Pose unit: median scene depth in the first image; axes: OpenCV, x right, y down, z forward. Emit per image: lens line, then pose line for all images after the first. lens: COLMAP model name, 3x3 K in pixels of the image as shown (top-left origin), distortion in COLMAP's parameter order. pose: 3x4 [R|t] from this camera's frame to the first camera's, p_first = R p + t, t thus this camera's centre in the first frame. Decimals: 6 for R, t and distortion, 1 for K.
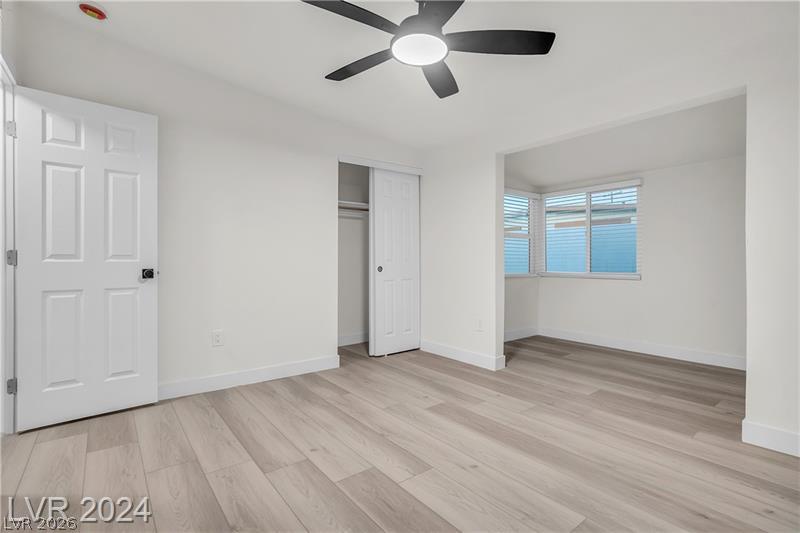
lens RADIAL K [[382.6, 0, 396.1], [0, 382.6, 261.1], [0, 0, 1]] dist [-0.001611, 0.001542]
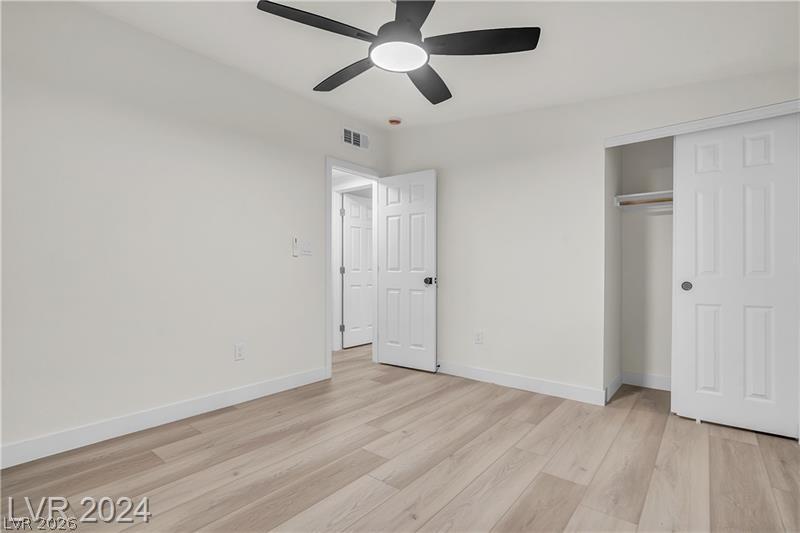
lens RADIAL K [[382.6, 0, 395.4], [0, 382.6, 274.0], [0, 0, 1]] dist [-0.001611, 0.001542]
pose [[0.230611, 0.011262, -0.972981, 0.765103], [-0.004959, 0.999934, 0.010399, -0.007715], [0.973033, 0.002427, 0.230651, 0.573094]]
